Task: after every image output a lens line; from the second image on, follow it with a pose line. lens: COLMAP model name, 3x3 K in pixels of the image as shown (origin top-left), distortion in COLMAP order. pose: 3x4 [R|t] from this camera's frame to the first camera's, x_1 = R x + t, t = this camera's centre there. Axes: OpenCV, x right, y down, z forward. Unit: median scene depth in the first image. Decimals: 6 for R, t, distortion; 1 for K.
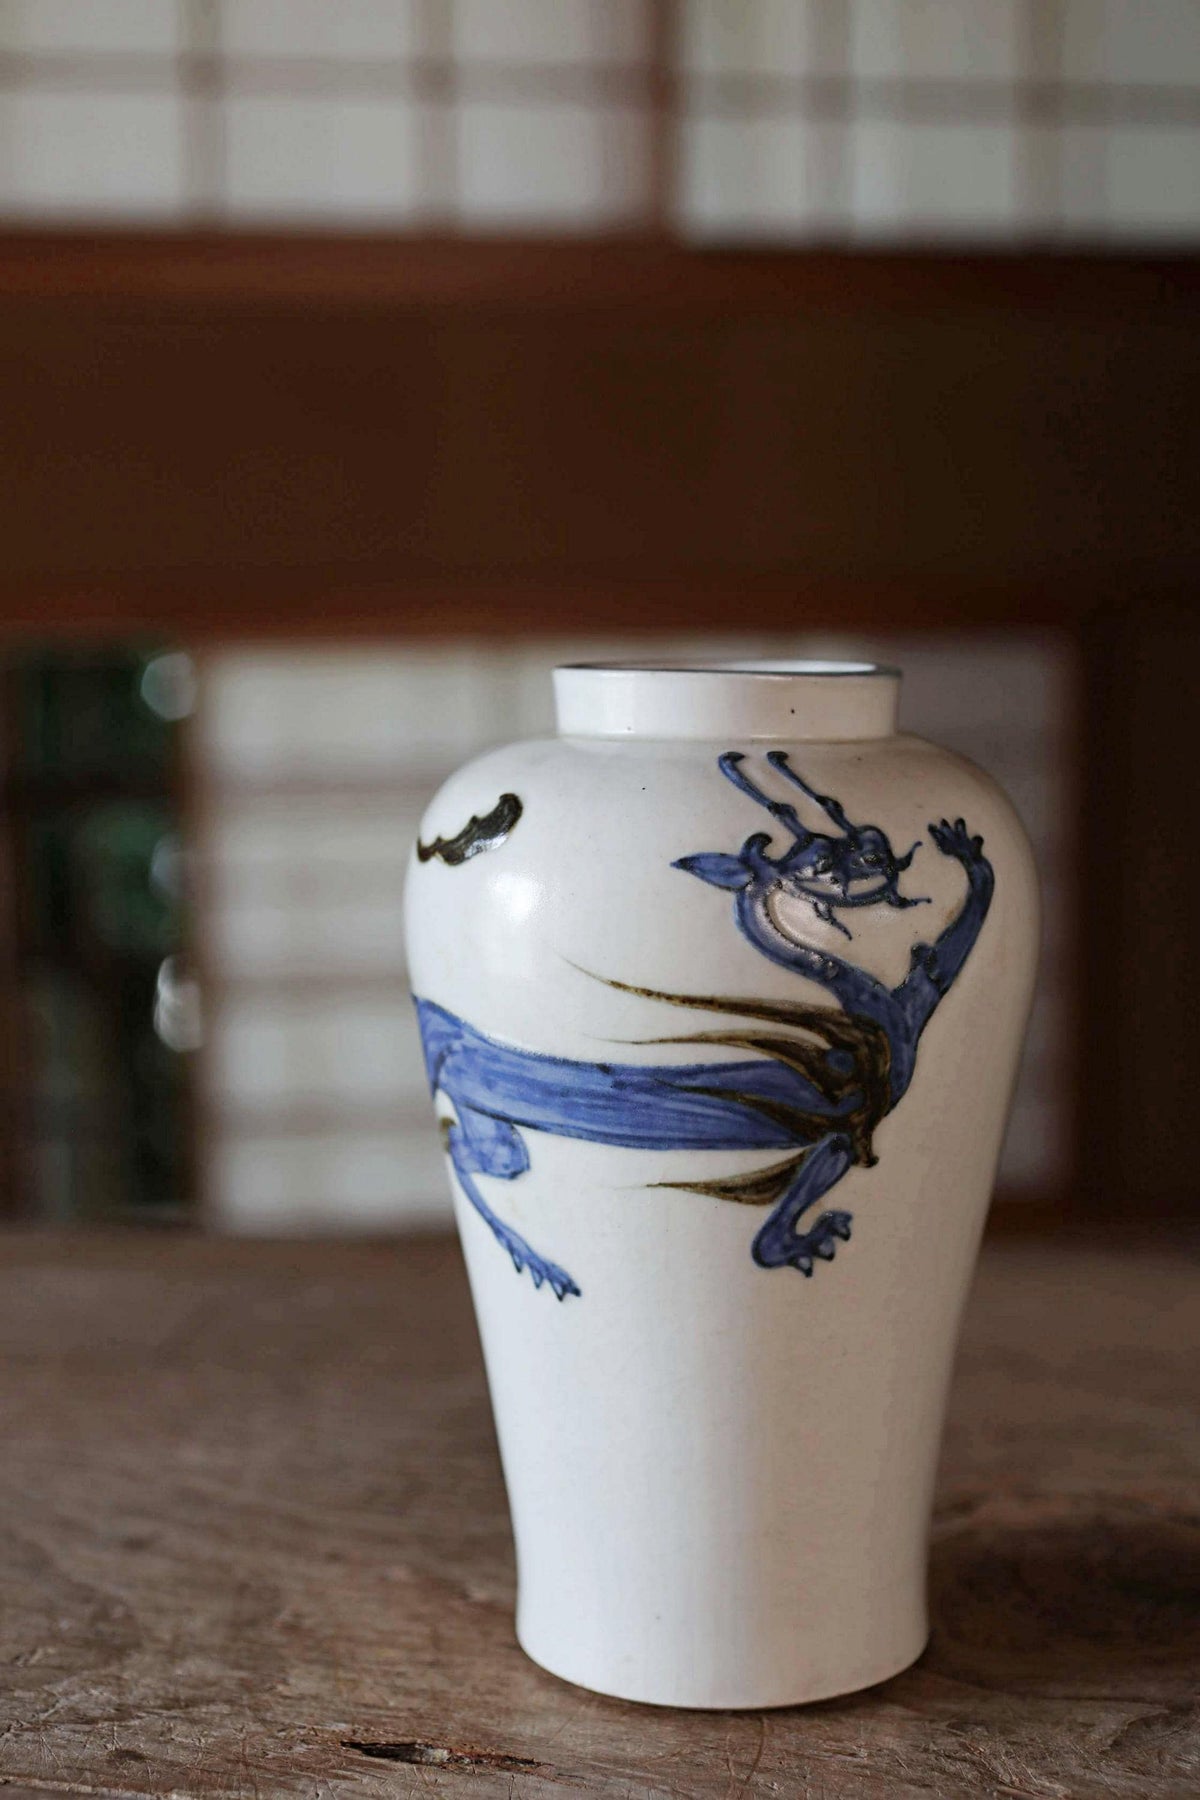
lens RADIAL K [[2879.2, 0, 605.9], [0, 2879.2, 883.8], [0, 0, 1]] dist [0.048148, 0.000000]
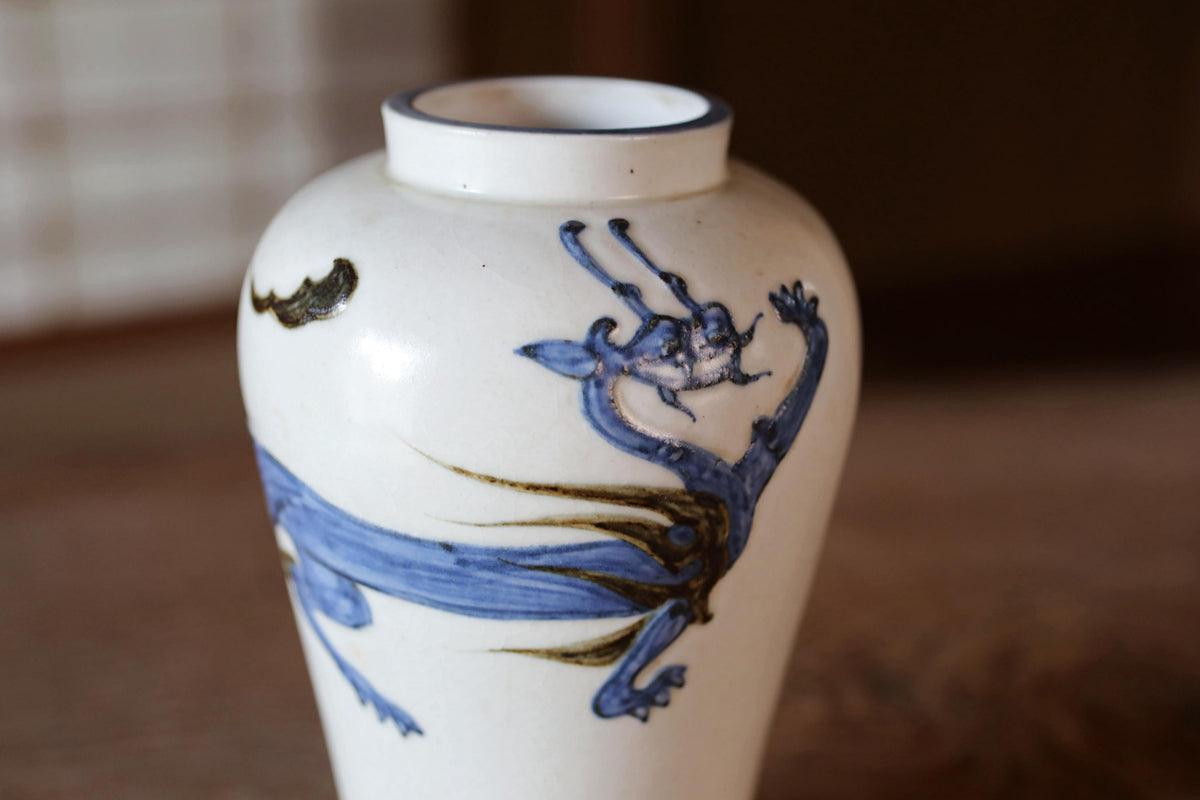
lens RADIAL K [[1919.4, 0, 599.8], [0, 1919.4, 408.6], [0, 0, 1]] dist [0.048148, 0.000000]
pose [[0.994635, -0.017164, 0.102014, -0.014826], [-0.004966, 0.977081, 0.212809, -0.123580], [-0.103329, -0.212174, 0.971754, 0.354897]]
